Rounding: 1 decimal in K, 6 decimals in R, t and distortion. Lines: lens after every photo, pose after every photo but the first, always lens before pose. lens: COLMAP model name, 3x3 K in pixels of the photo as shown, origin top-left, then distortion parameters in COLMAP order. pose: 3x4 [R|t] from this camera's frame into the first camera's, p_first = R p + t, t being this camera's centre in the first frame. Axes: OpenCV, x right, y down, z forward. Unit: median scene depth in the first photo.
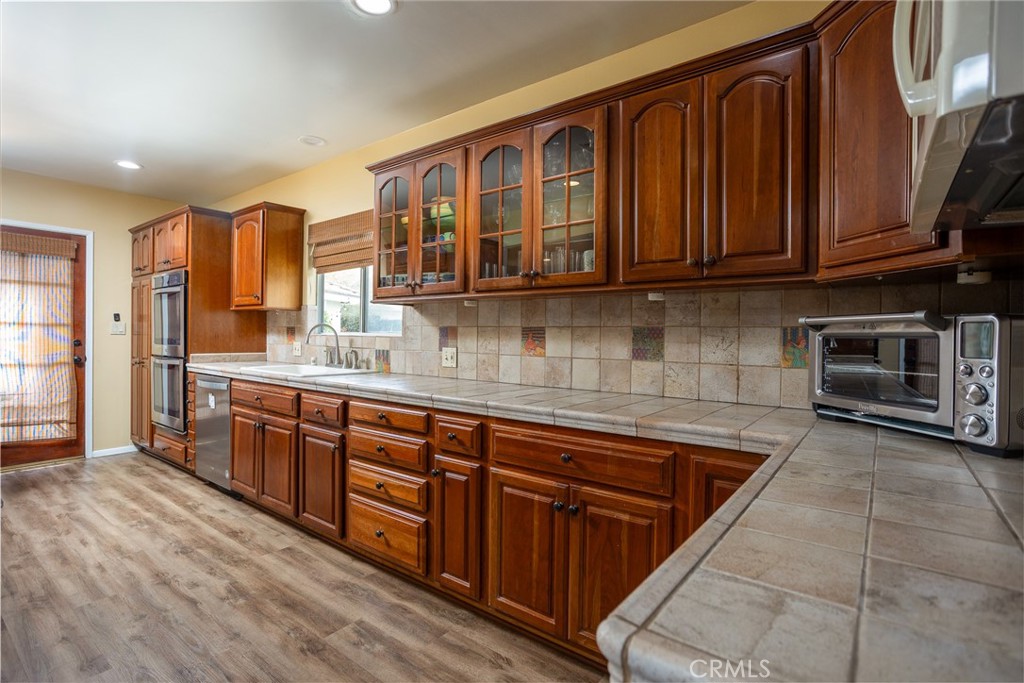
lens RADIAL K [[494.6, 0, 521.6], [0, 494.6, 333.7], [0, 0, 1]] dist [-0.035126, 0.018140]
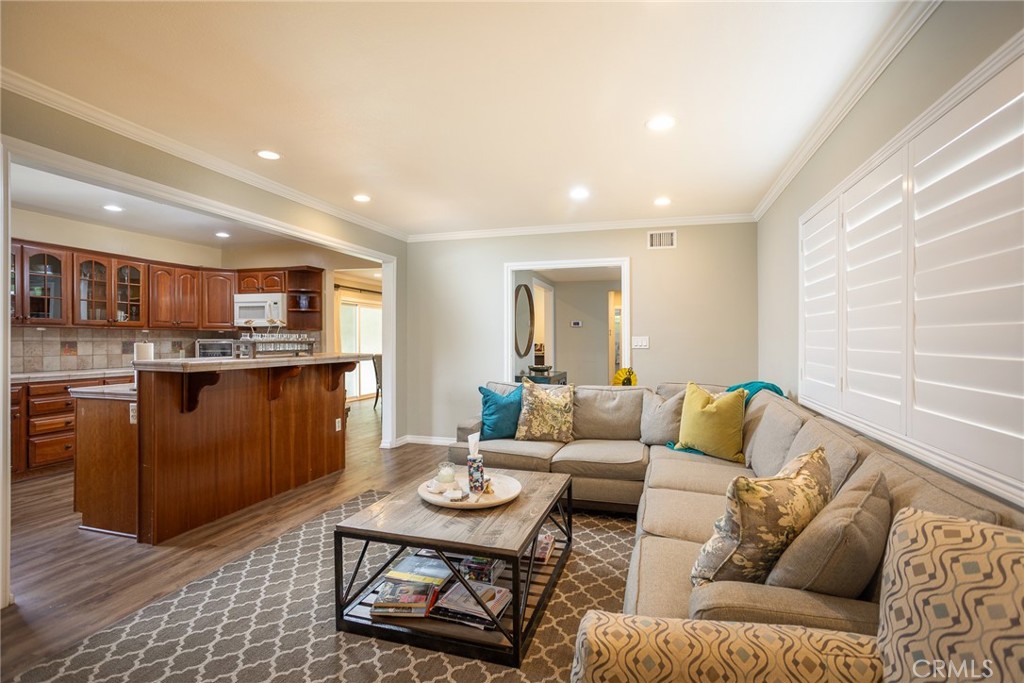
lens RADIAL K [[494.6, 0, 509.9], [0, 494.6, 340.4], [0, 0, 1]] dist [-0.035126, 0.018140]
pose [[-0.354102, -0.015733, 0.935075, -2.289838], [-0.008459, 0.999871, 0.013620, -0.055239], [-0.935169, -0.003087, -0.354189, 0.005564]]
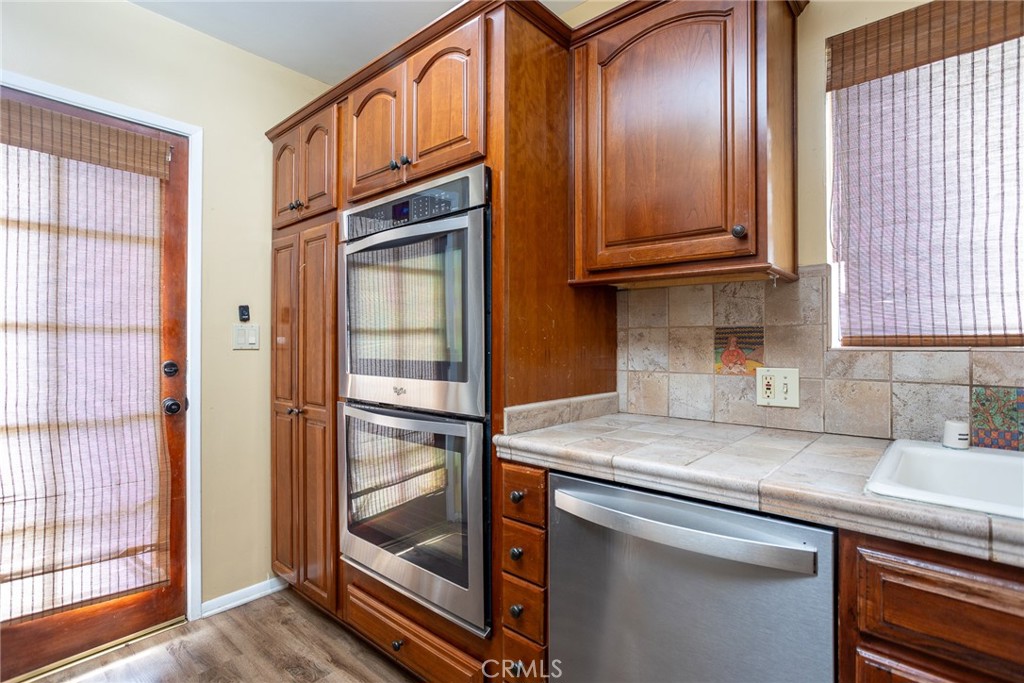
lens RADIAL K [[494.6, 0, 510.8], [0, 494.6, 332.8], [0, 0, 1]] dist [-0.035126, 0.018140]
pose [[0.997241, -0.010636, -0.073469, -0.886840], [0.009488, 0.999828, -0.015964, -0.007443], [0.073626, 0.015223, 0.997170, 0.895015]]
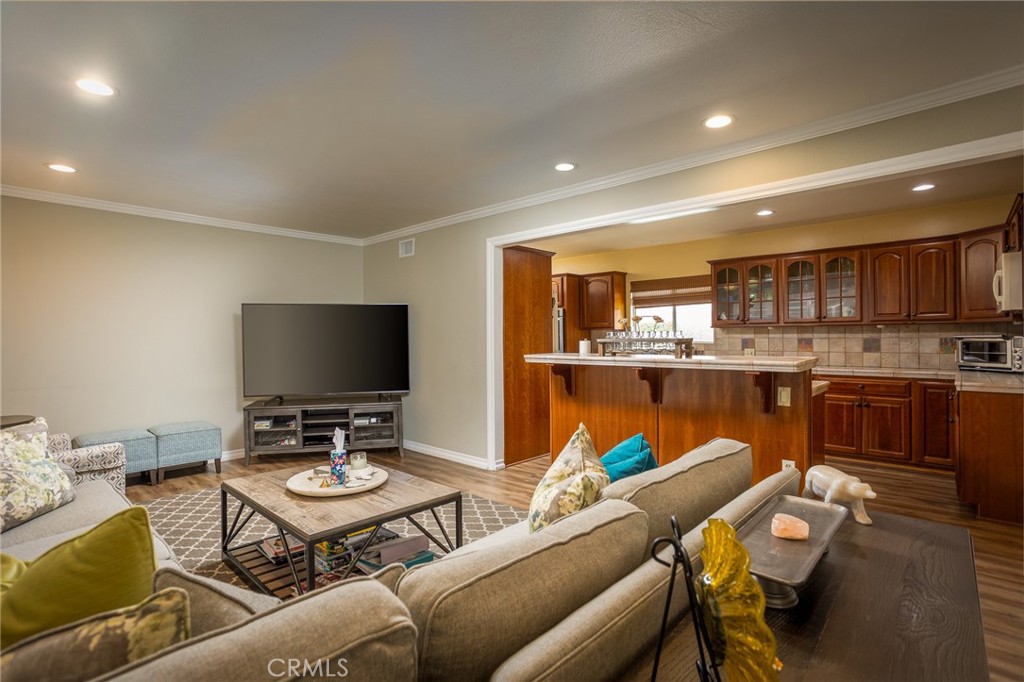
lens RADIAL K [[494.6, 0, 503.7], [0, 494.6, 334.6], [0, 0, 1]] dist [-0.035126, 0.018140]
pose [[0.994390, -0.021402, -0.103585, -0.986126], [0.021132, 0.999770, -0.003708, -0.046185], [0.103640, 0.001499, 0.994614, -1.185485]]
